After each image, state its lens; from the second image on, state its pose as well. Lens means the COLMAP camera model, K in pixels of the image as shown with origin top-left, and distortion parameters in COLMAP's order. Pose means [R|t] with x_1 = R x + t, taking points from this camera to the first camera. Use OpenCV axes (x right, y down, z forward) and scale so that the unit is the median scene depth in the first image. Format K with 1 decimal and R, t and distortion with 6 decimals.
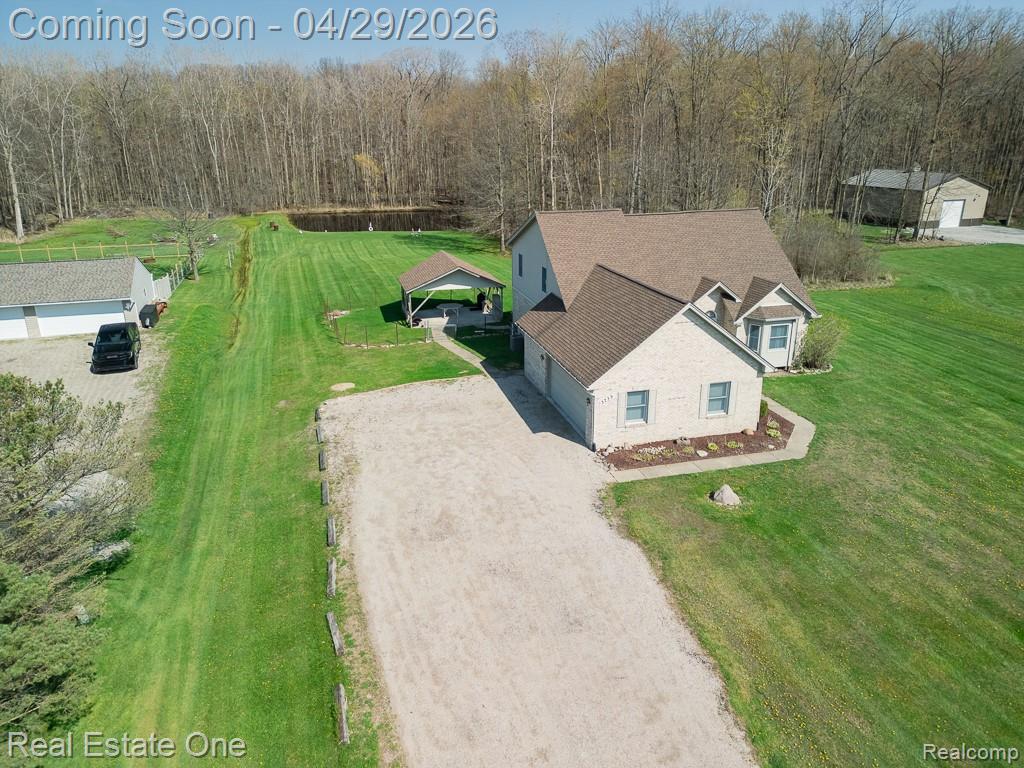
lens RADIAL K [[716.4, 0, 512.0], [0, 716.4, 384.0], [0, 0, 1]] dist [0.080190, -0.085935]
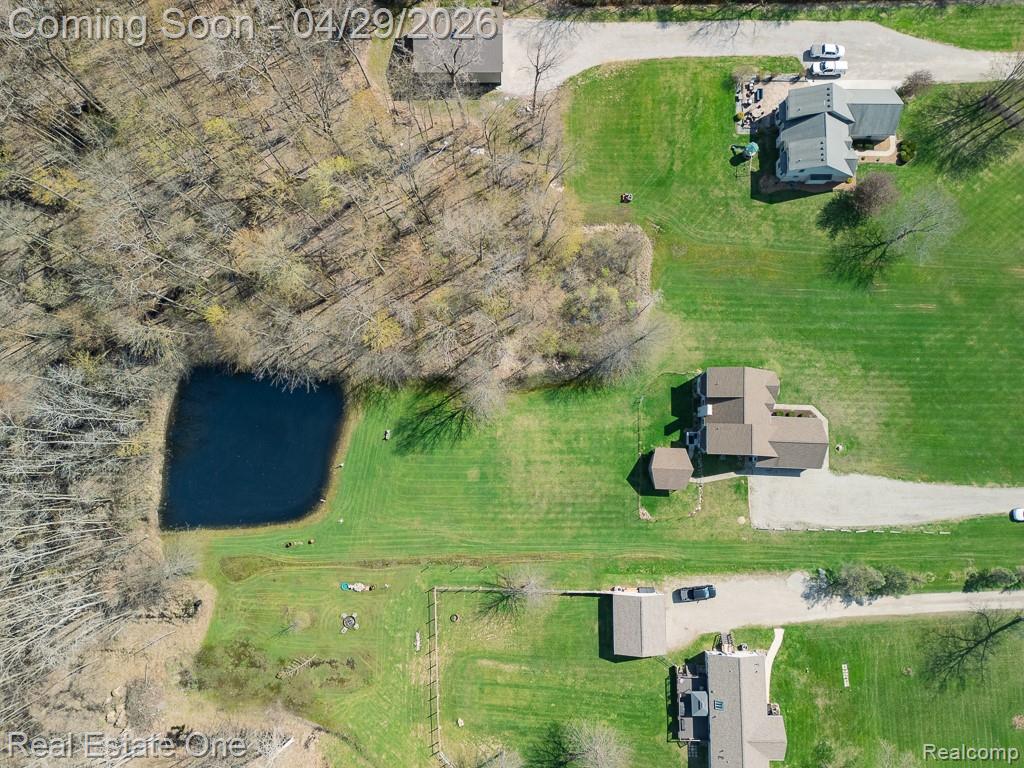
lens RADIAL K [[716.4, 0, 512.0], [0, 716.4, 384.0], [0, 0, 1]] dist [0.080190, -0.085935]
pose [[0.291648, -0.950094, 0.110741, -0.350476], [0.314921, 0.204694, 0.926782, -3.826985], [-0.903198, -0.235420, 0.358903, 1.017719]]
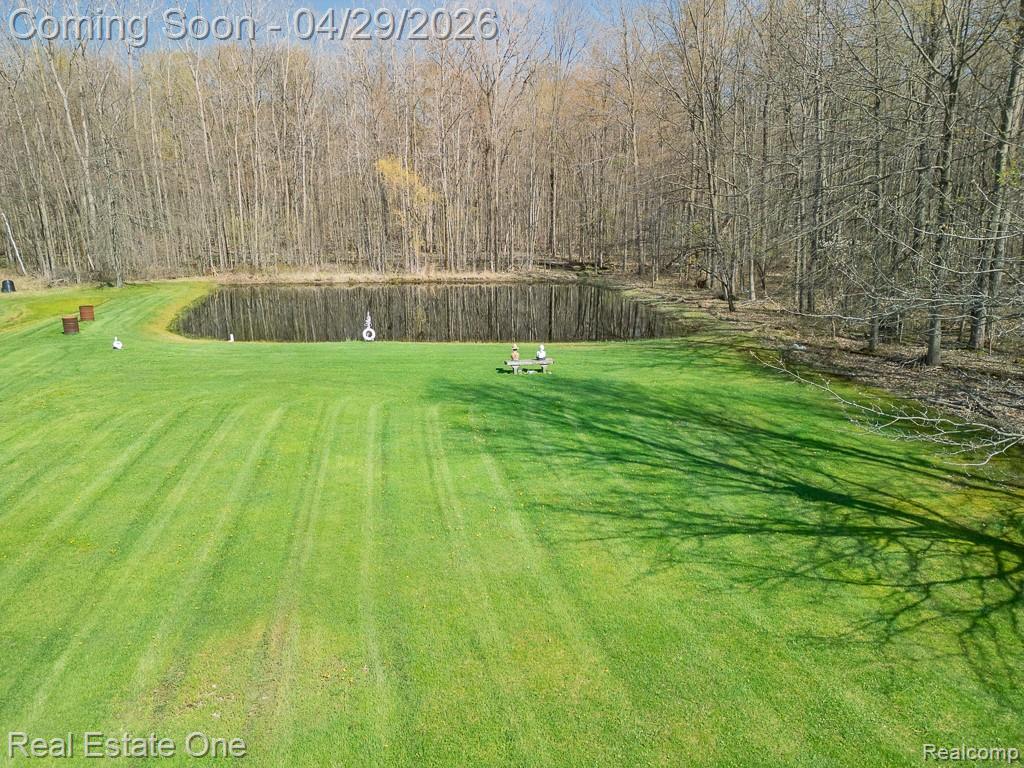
lens RADIAL K [[716.4, 0, 512.0], [0, 716.4, 384.0], [0, 0, 1]] dist [0.080190, -0.085935]
pose [[0.995519, 0.027508, -0.090472, -0.328800], [-0.036342, 0.994573, -0.097488, -0.505886], [0.087299, 0.100339, 0.991116, 2.142722]]
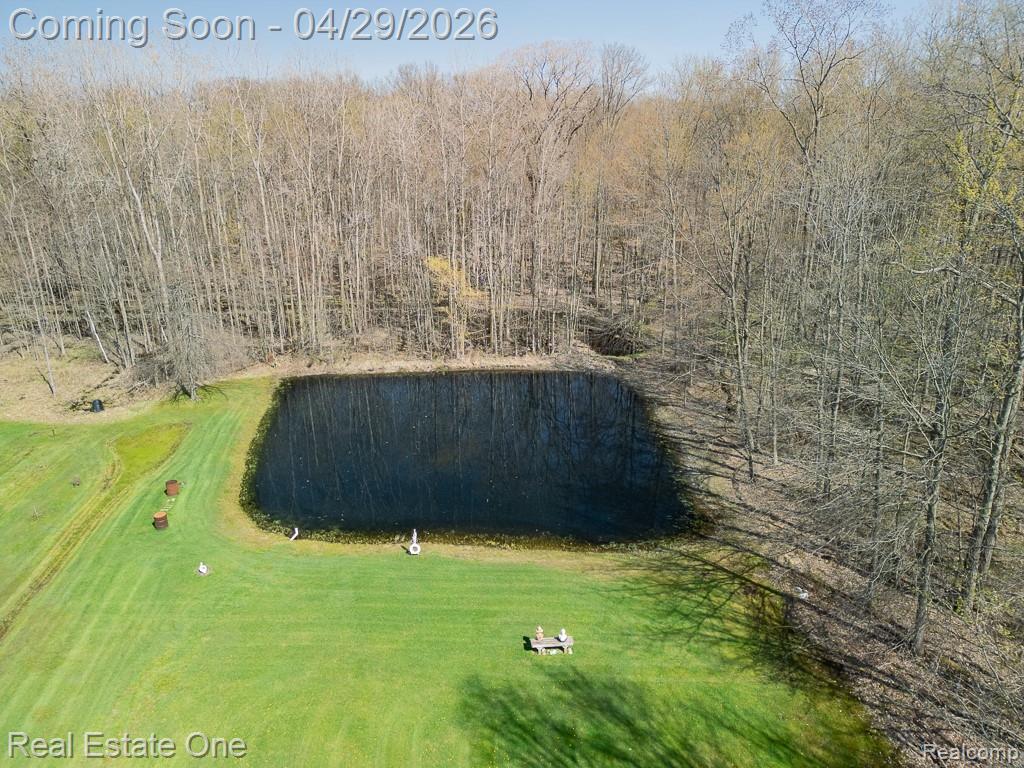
lens RADIAL K [[716.4, 0, 512.0], [0, 716.4, 384.0], [0, 0, 1]] dist [0.080190, -0.085935]
pose [[0.986470, 0.059693, -0.152691, -0.312320], [-0.061971, 0.998026, -0.010200, -0.875707], [0.151781, 0.019525, 0.988221, 2.020957]]
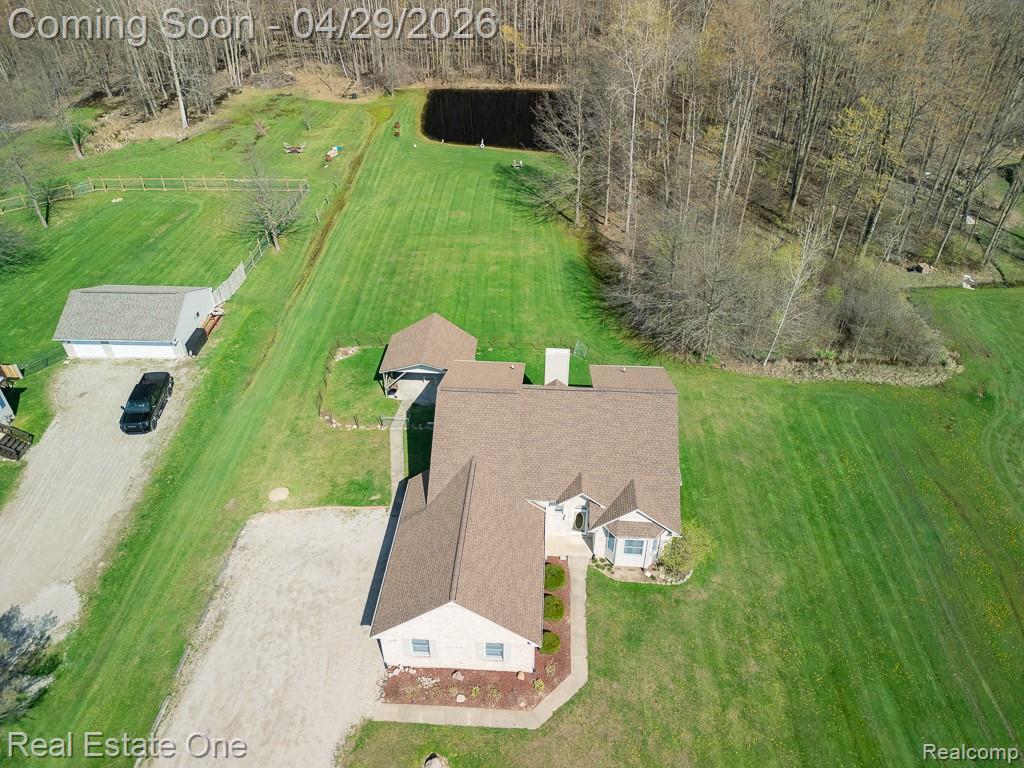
lens RADIAL K [[716.4, 0, 512.0], [0, 716.4, 384.0], [0, 0, 1]] dist [0.080190, -0.085935]
pose [[0.947901, 0.197917, -0.249626, 0.467625], [-0.111851, 0.940476, 0.320927, -0.692465], [0.298284, -0.276286, 0.913615, 0.040306]]
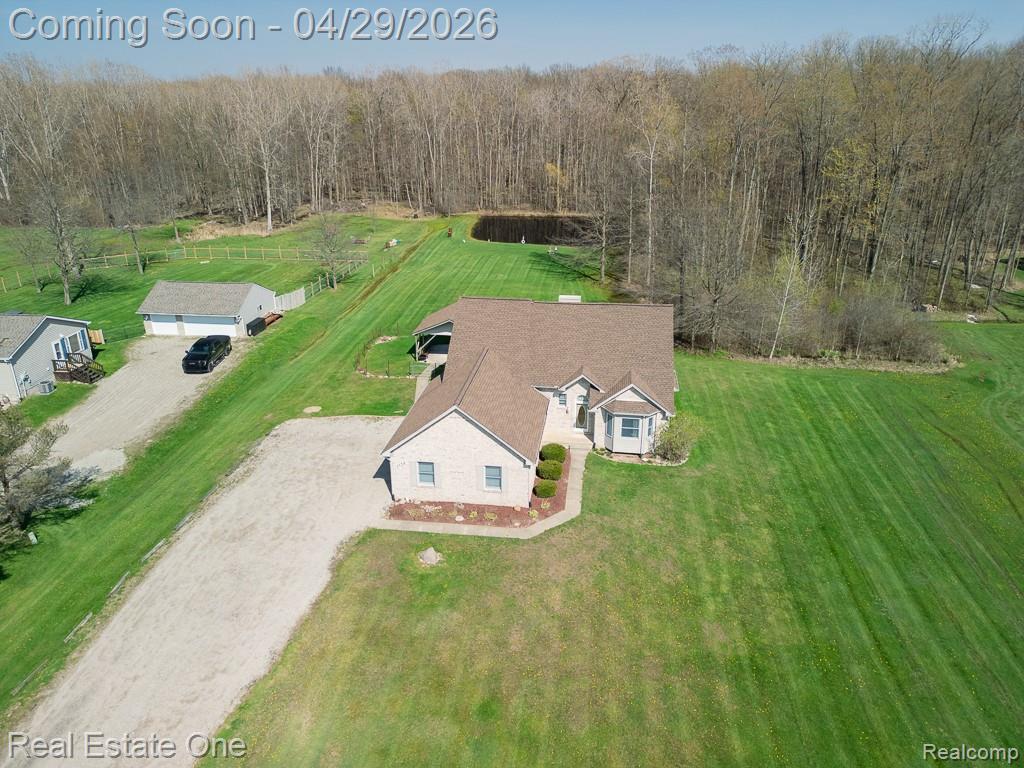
lens RADIAL K [[716.4, 0, 512.0], [0, 716.4, 384.0], [0, 0, 1]] dist [0.080190, -0.085935]
pose [[0.921192, 0.148950, -0.359471, 0.668895], [-0.133271, 0.988733, 0.068166, -0.210505], [0.365574, -0.014887, 0.930663, -0.149140]]
